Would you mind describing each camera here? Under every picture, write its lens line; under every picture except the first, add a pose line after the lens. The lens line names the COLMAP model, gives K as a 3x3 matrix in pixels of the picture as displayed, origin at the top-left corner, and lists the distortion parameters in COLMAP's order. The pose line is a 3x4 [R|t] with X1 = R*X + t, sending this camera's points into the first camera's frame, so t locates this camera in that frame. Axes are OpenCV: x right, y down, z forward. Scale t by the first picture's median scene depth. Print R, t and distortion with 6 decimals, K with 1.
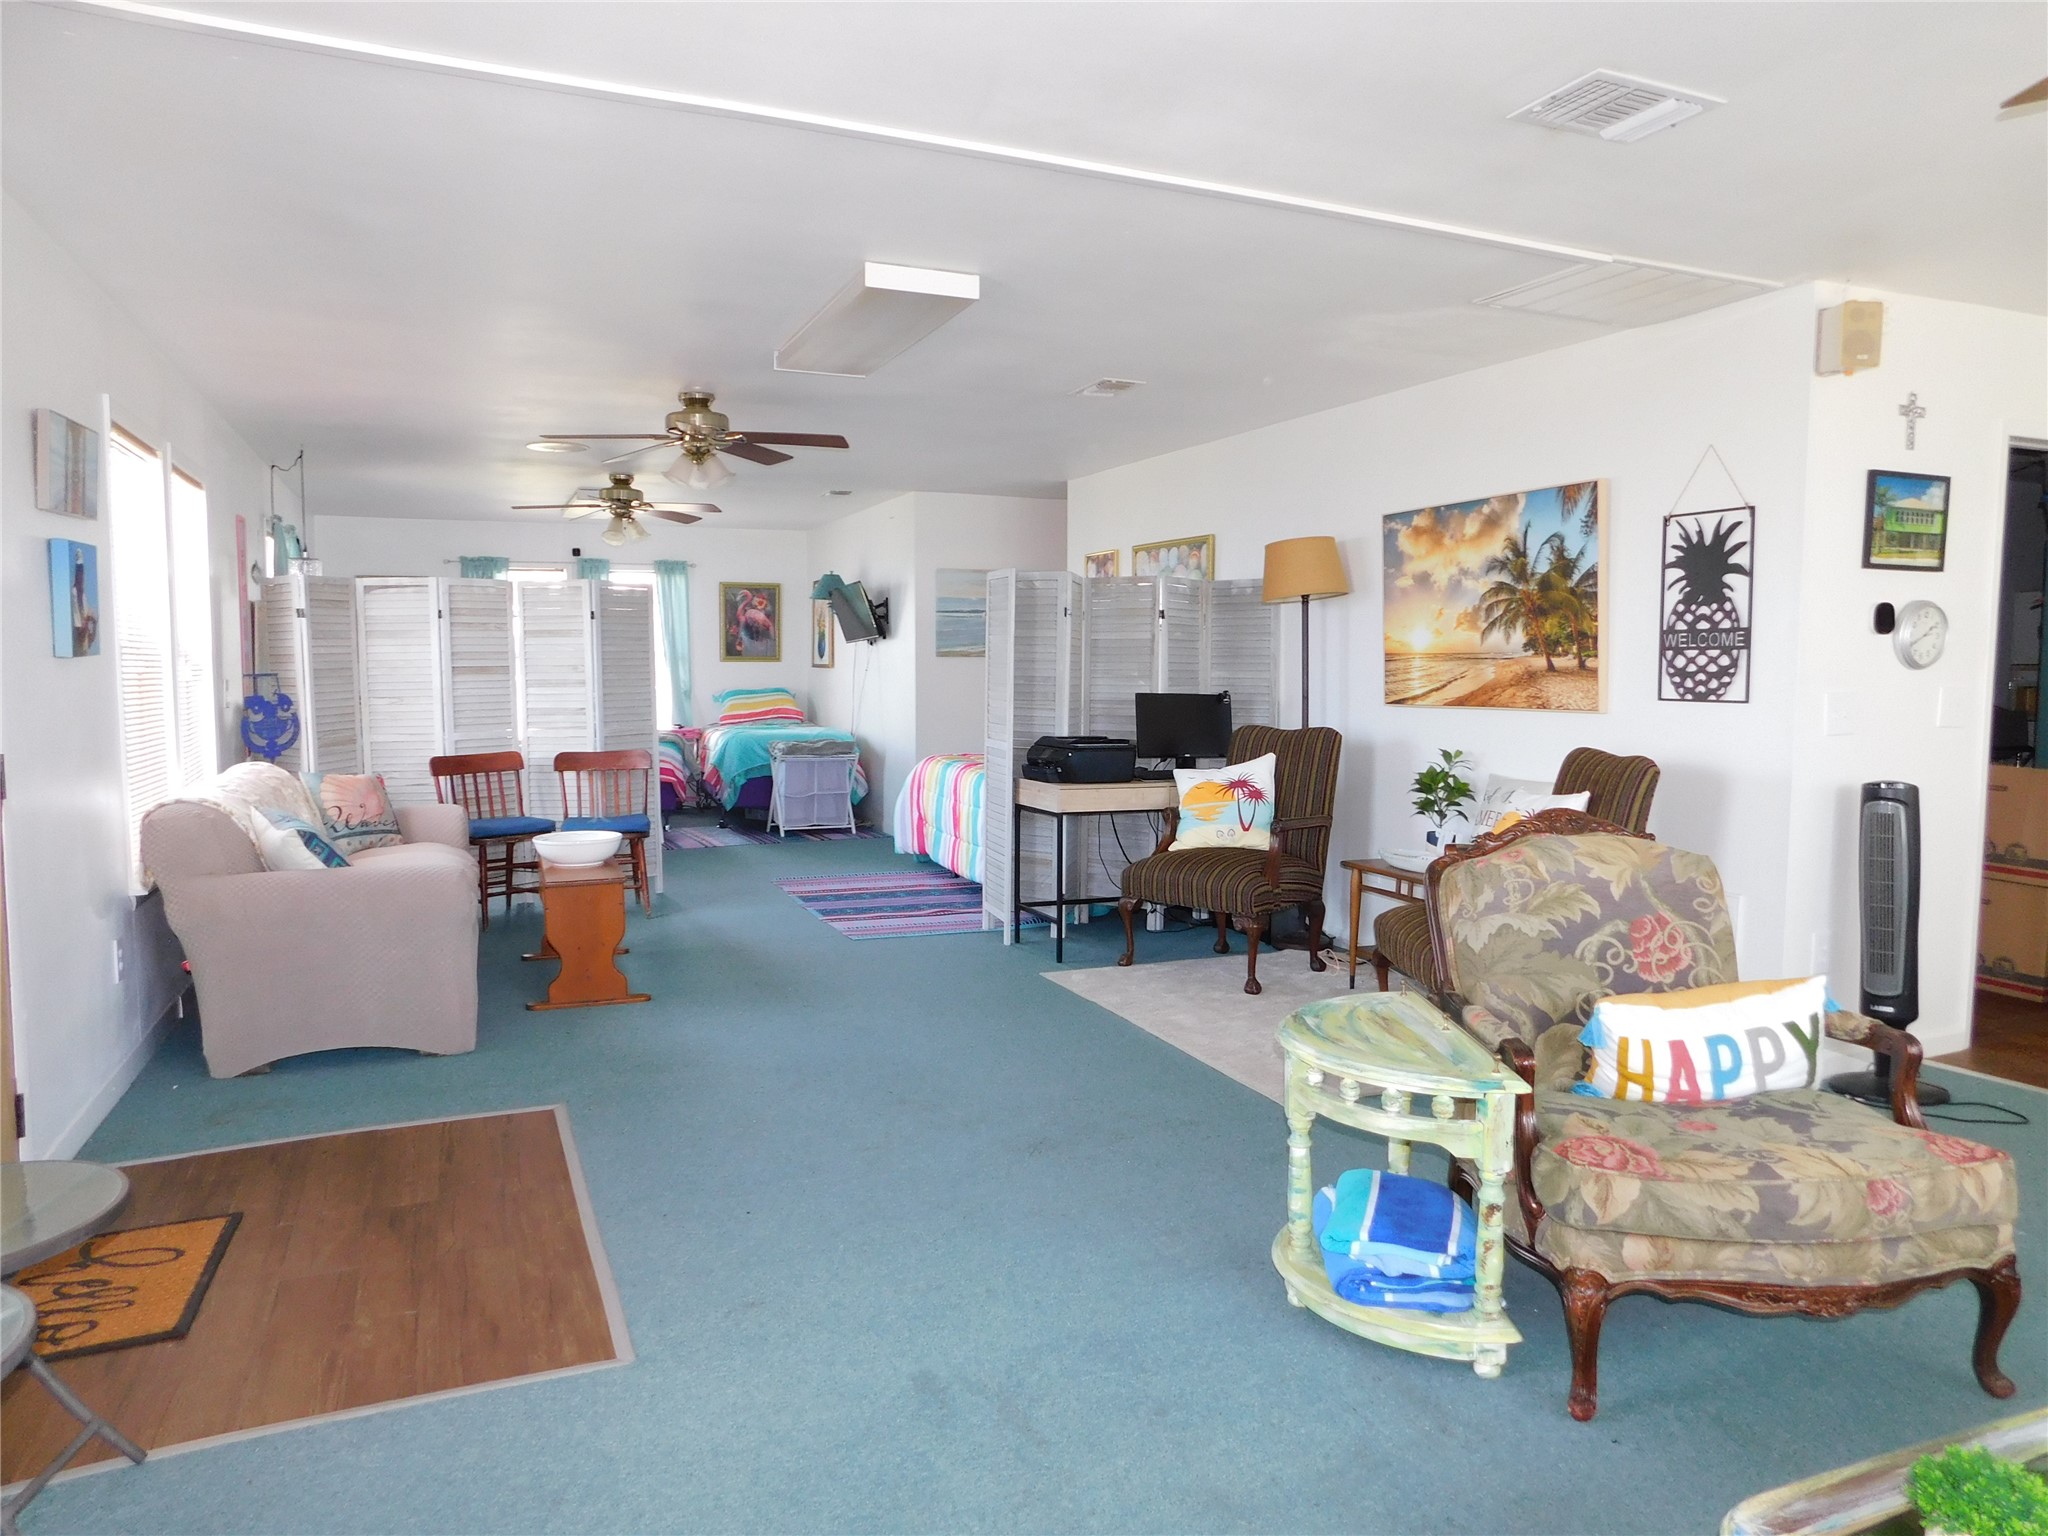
lens RADIAL K [[1360.3, 0, 1021.9], [0, 1360.3, 760.1], [0, 0, 1]] dist [-0.060466, 0.046159]
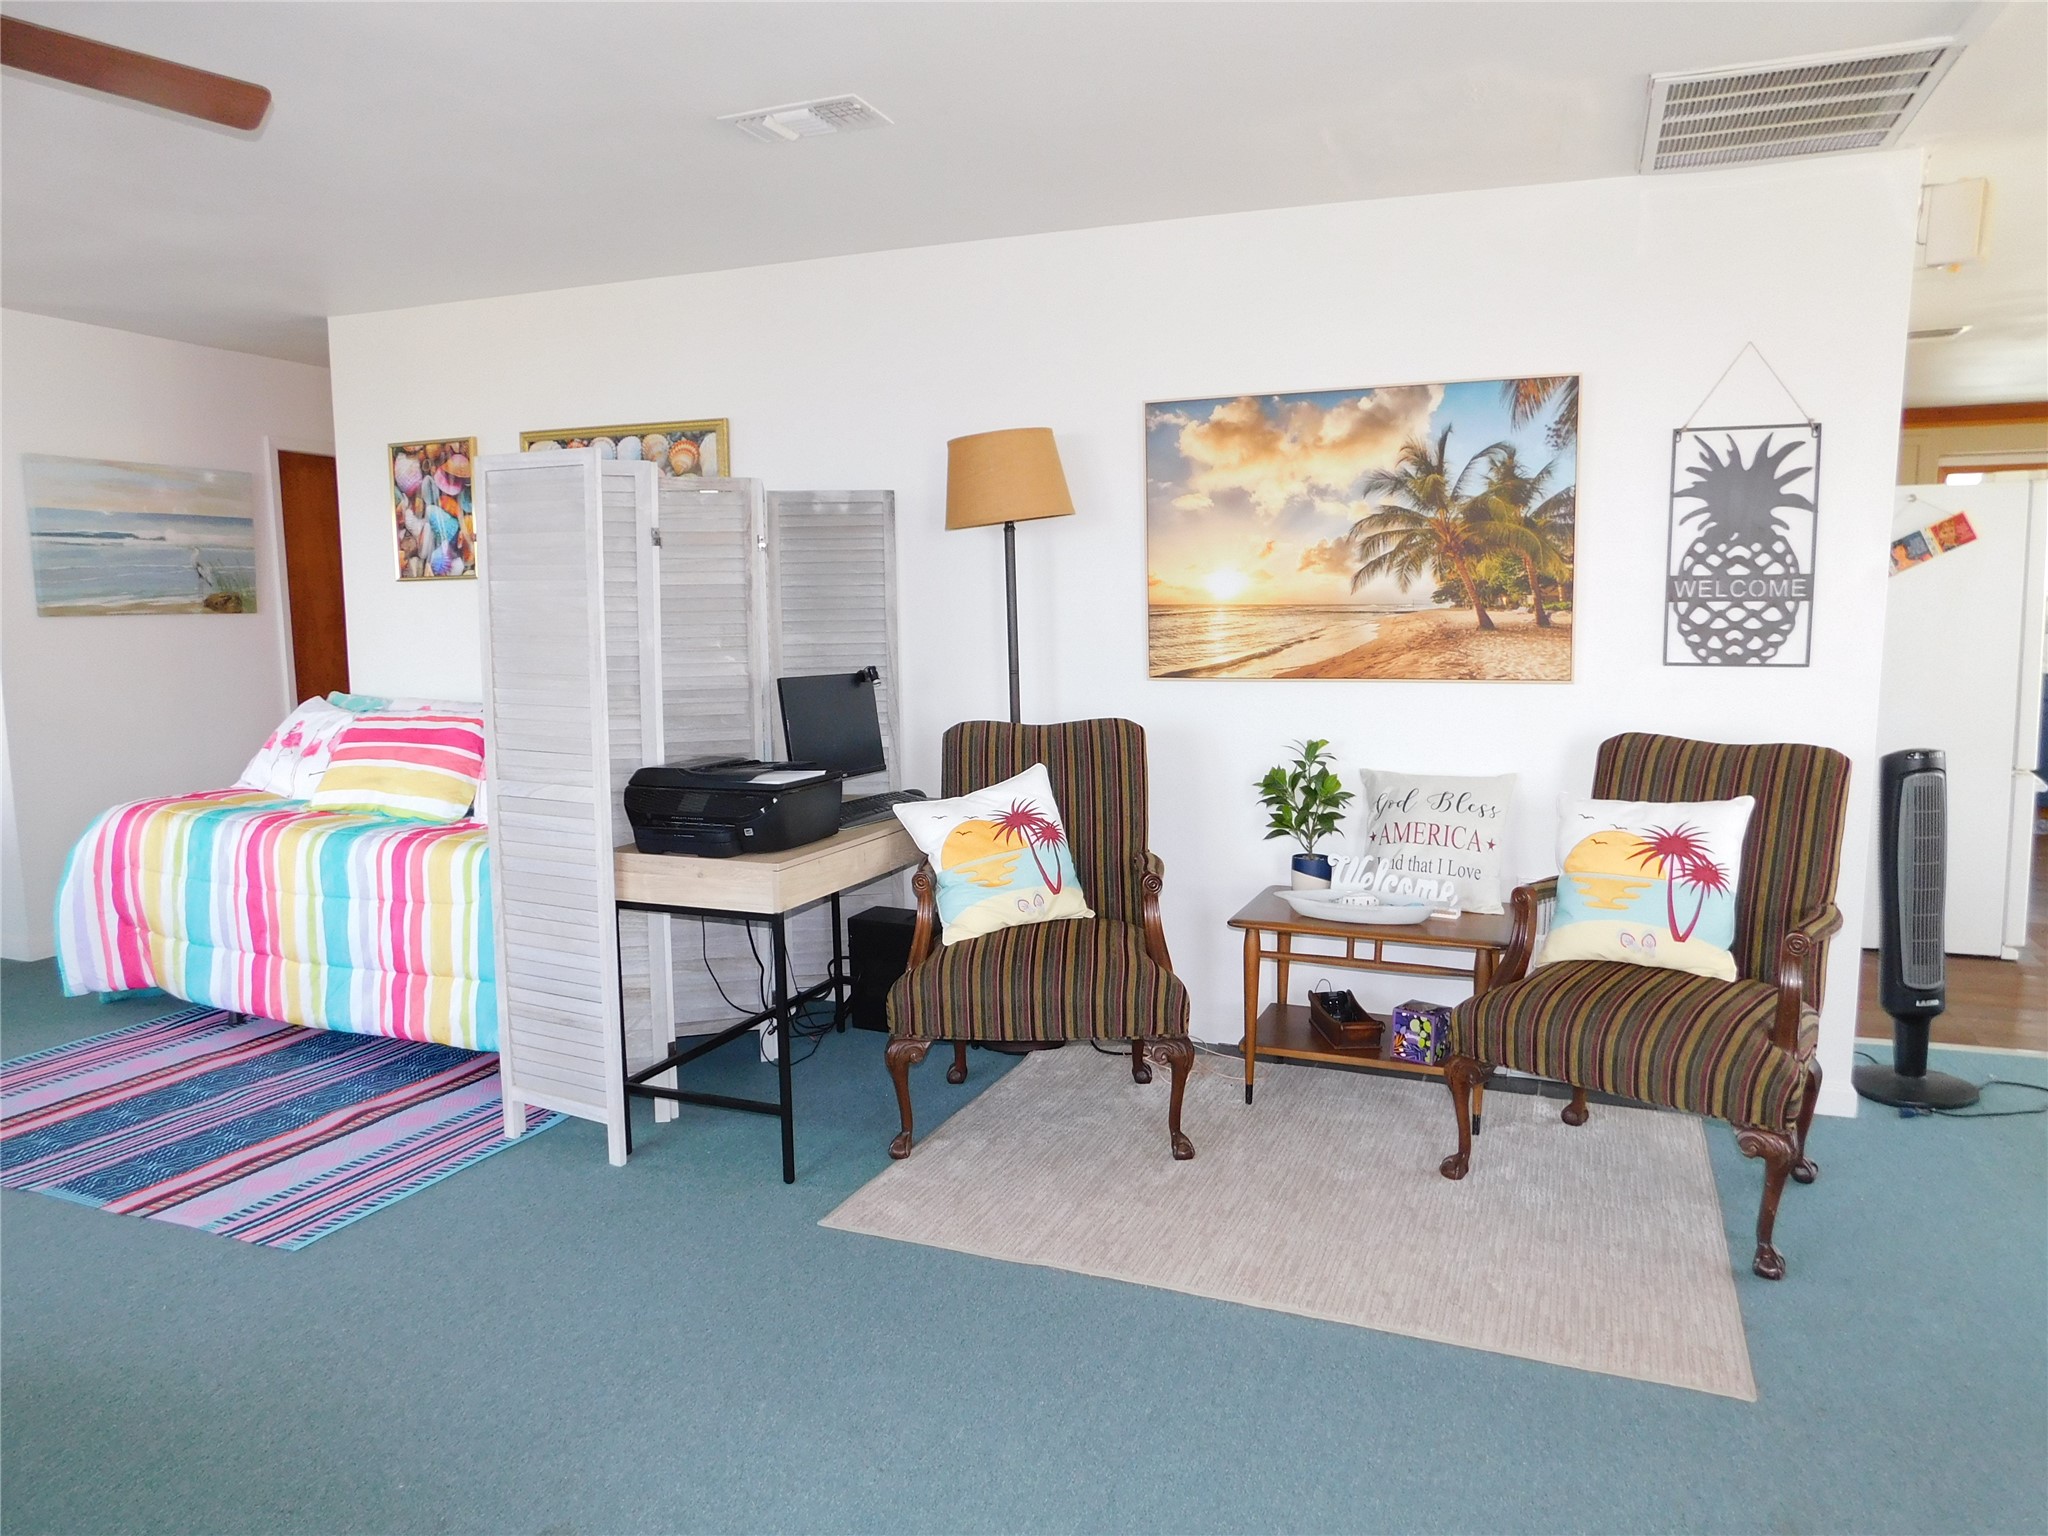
lens RADIAL K [[1360.3, 0, 1020.2], [0, 1360.3, 762.4], [0, 0, 1]] dist [-0.060466, 0.046159]
pose [[0.702422, -0.095390, 0.705340, -0.311132], [0.061075, 0.995401, 0.073795, -0.060794], [-0.709135, -0.008756, 0.705018, 0.627275]]
